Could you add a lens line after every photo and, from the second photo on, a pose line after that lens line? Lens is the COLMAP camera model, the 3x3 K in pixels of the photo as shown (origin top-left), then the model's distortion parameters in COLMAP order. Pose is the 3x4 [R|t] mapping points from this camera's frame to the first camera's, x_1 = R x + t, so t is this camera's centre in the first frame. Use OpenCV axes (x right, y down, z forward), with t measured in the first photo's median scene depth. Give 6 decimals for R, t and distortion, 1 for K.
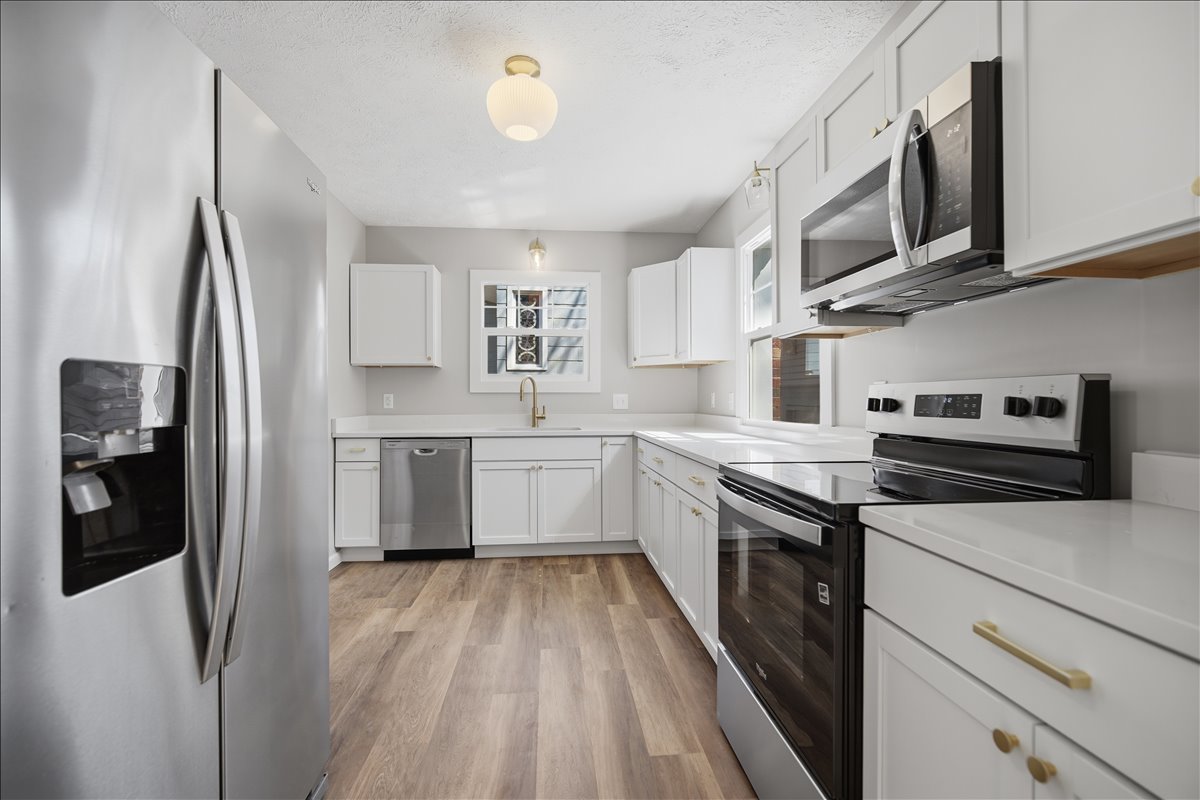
lens RADIAL K [[521.8, 0, 600.0], [0, 521.8, 400.0], [0, 0, 1]] dist [0.000847, 0.000145]
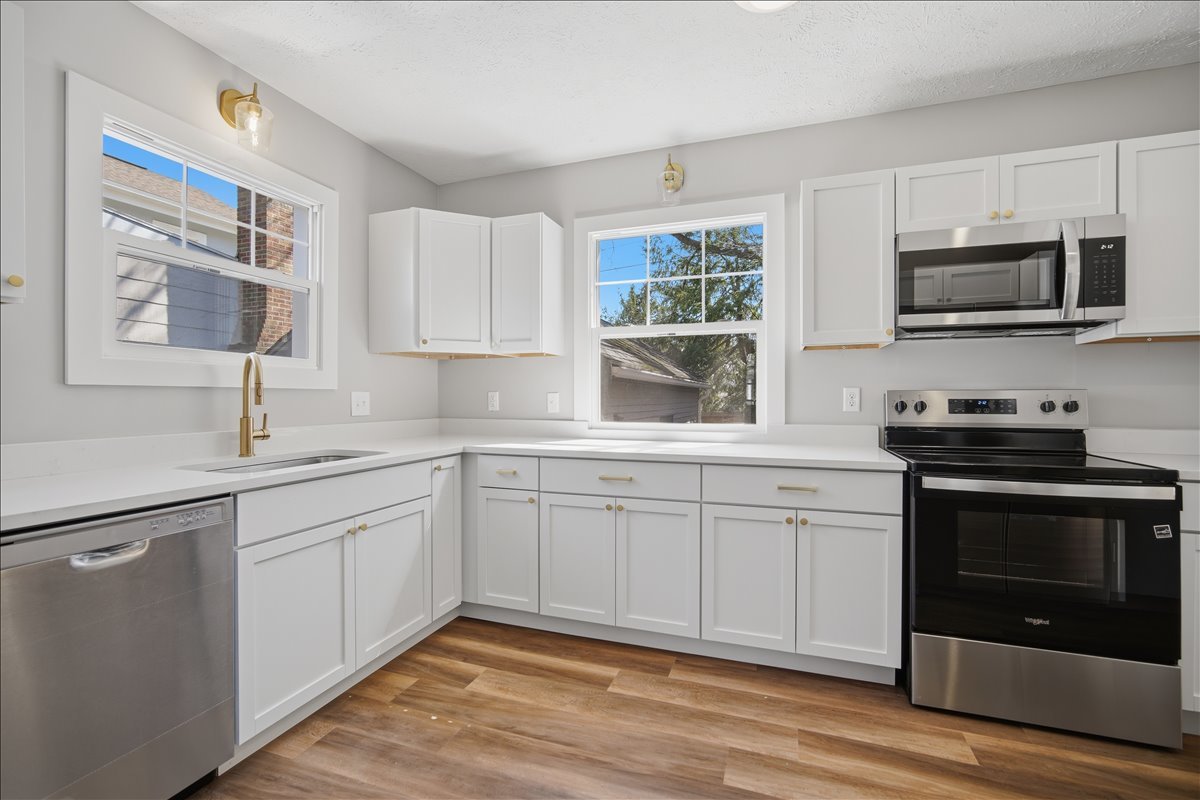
lens RADIAL K [[523.8, 0, 595.9], [0, 523.8, 397.0], [0, 0, 1]] dist [-0.006201, -0.000142]
pose [[0.437910, 0.001581, 0.899017, -0.505861], [-0.000342, 0.999999, -0.001592, -0.005768], [-0.899019, 0.000389, 0.437910, 0.557612]]
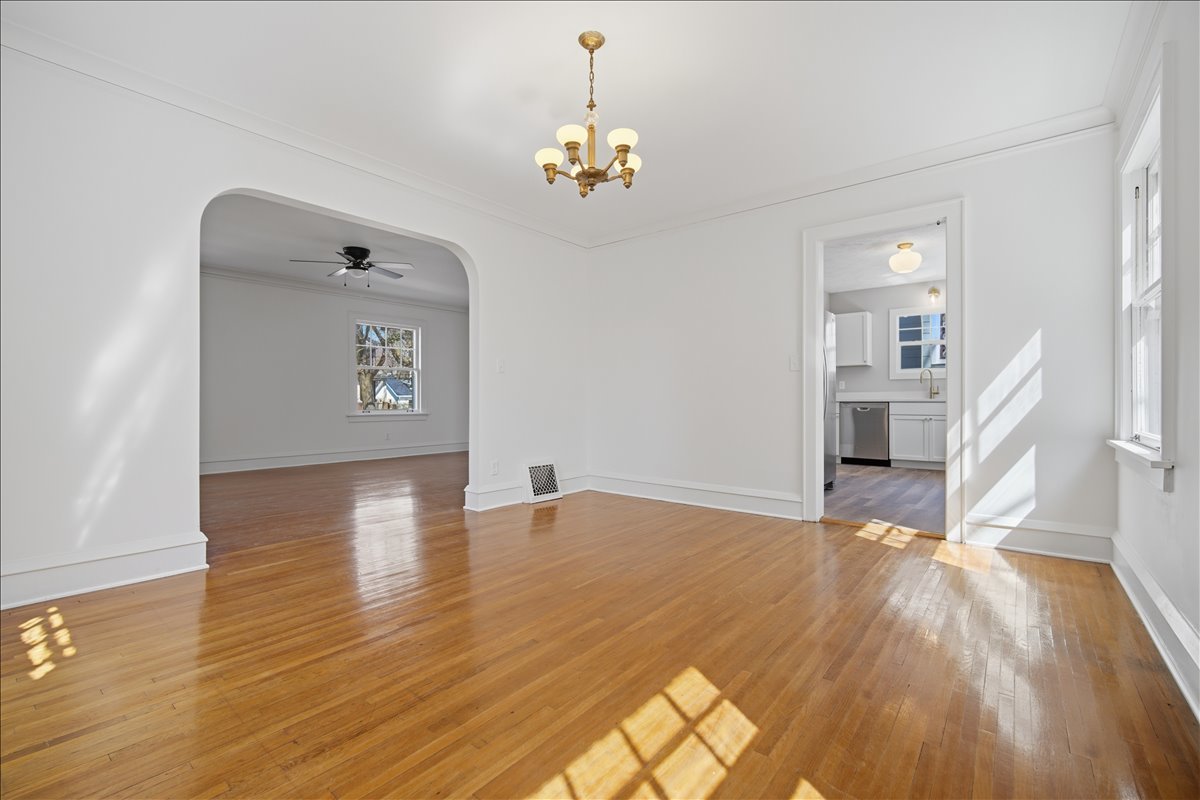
lens RADIAL K [[521.8, 0, 600.0], [0, 521.8, 400.0], [0, 0, 1]] dist [0.000847, 0.000145]
pose [[0.705769, 0.001190, -0.708441, 0.366796], [-0.000090, 0.999999, 0.001590, 0.062007], [0.708442, -0.001059, 0.705769, -1.110813]]
